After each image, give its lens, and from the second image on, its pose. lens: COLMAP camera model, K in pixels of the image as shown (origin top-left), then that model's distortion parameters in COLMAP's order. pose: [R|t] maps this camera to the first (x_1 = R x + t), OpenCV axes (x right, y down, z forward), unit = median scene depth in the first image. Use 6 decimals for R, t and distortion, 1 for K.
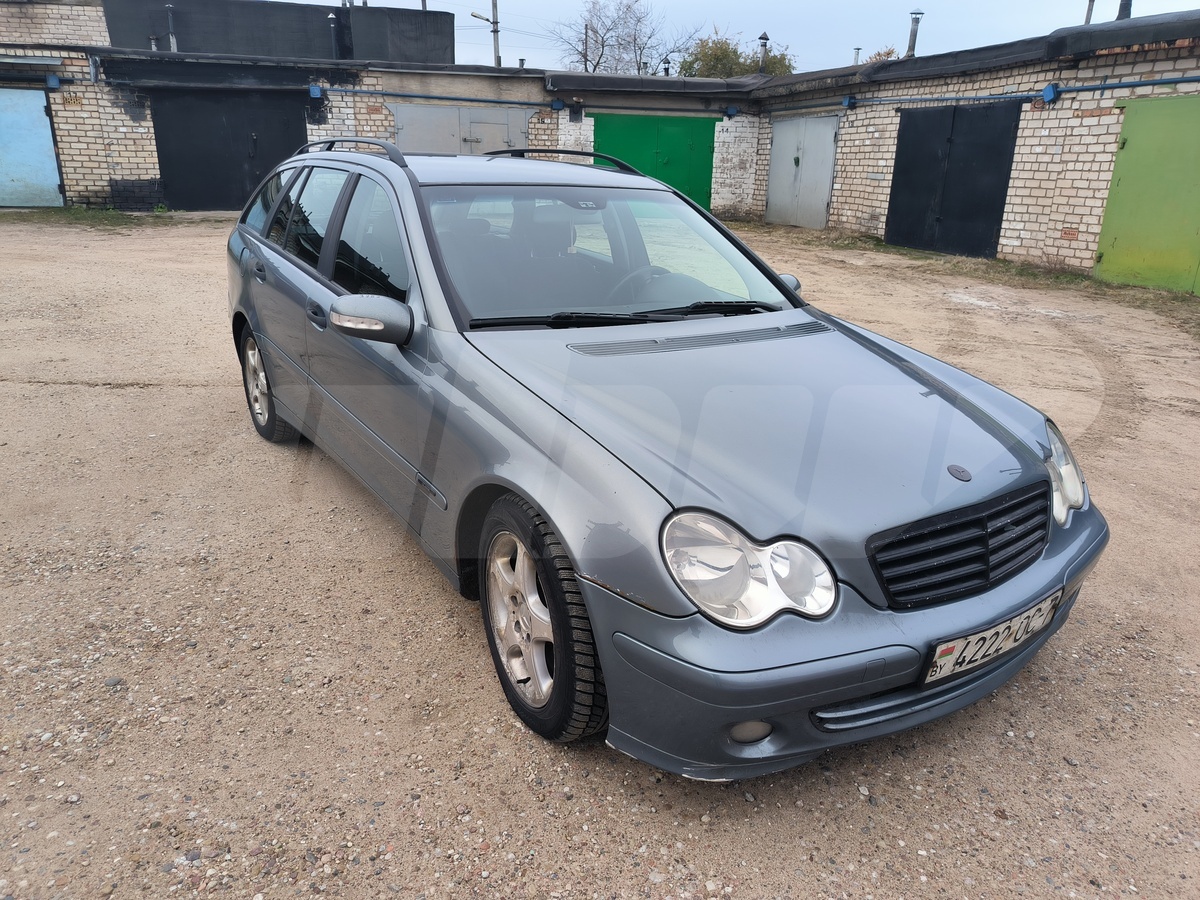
lens RADIAL K [[863.5, 0, 600.2], [0, 863.5, 459.9], [0, 0, 1]] dist [-0.002991, 0.001319]
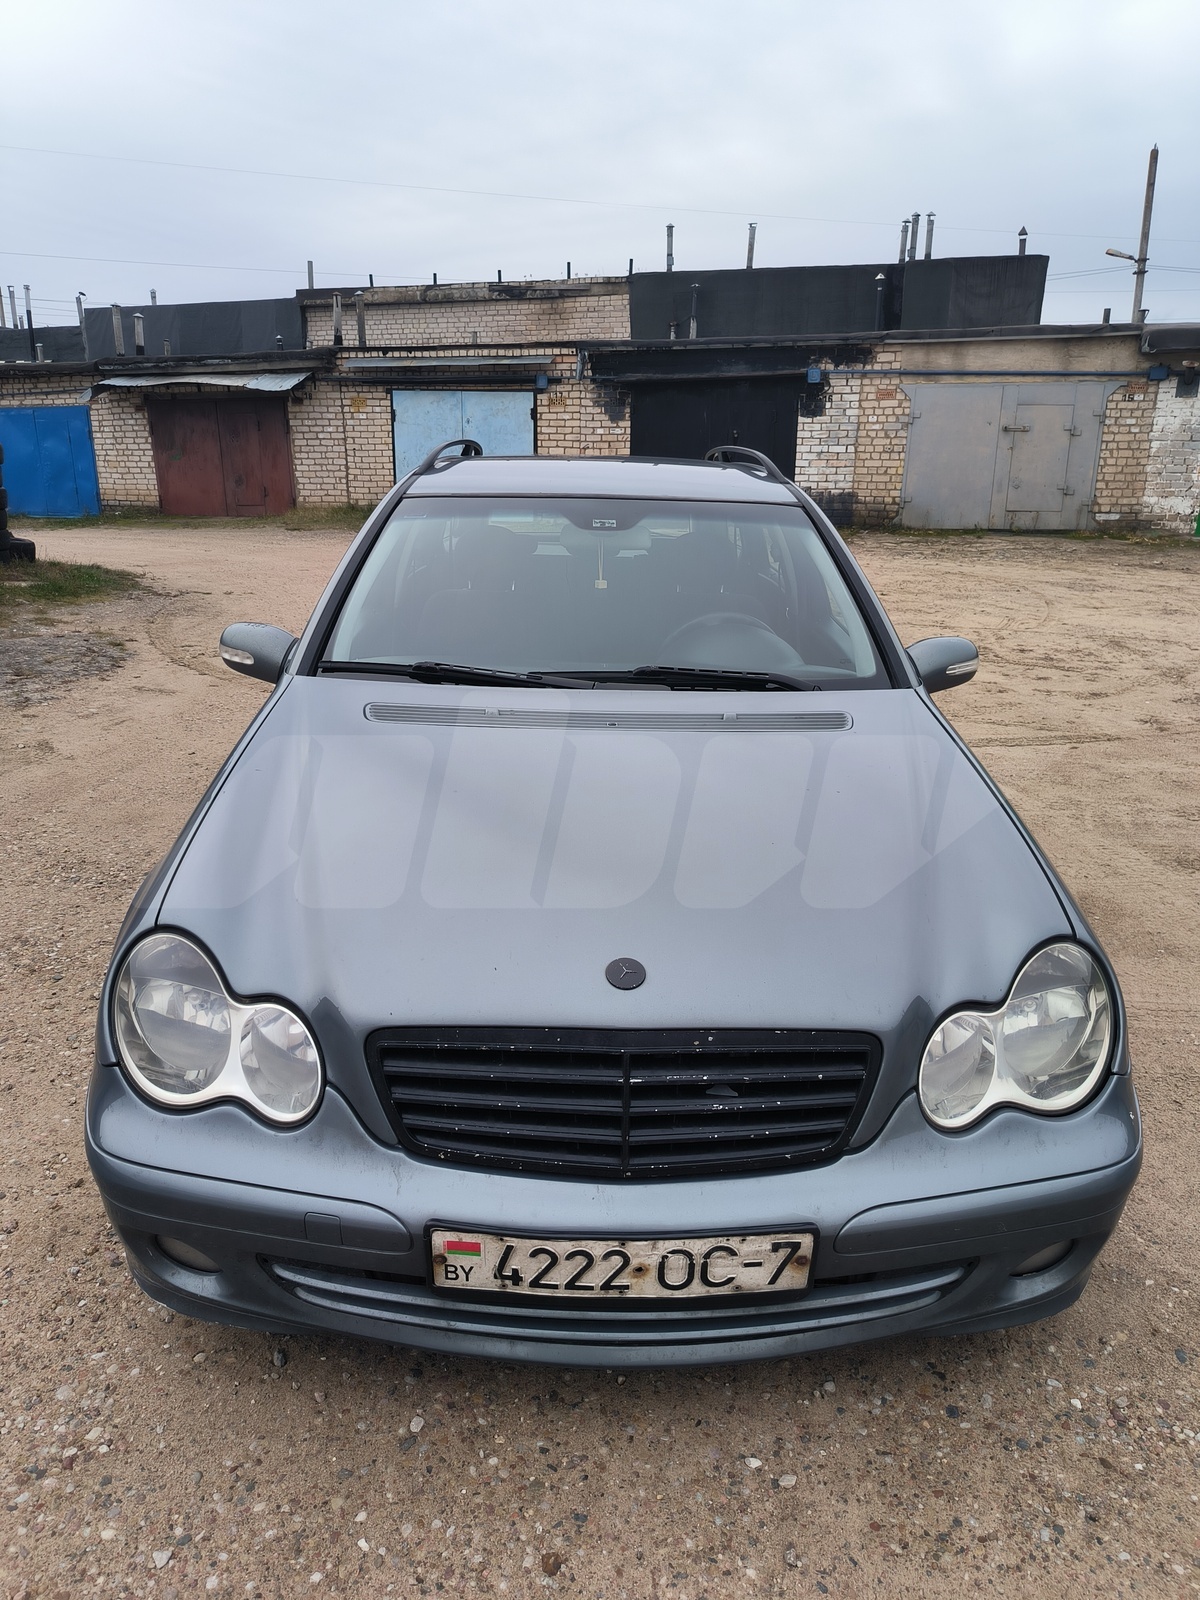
lens RADIAL K [[1124.4, 0, 601.1], [0, 1124.4, 806.3], [0, 0, 1]] dist [0.041460, -0.059474]
pose [[0.826423, 0.148627, -0.543080, 0.133615], [-0.168116, 0.985669, 0.013925, -0.017837], [0.537366, 0.079792, 0.839566, 0.053427]]
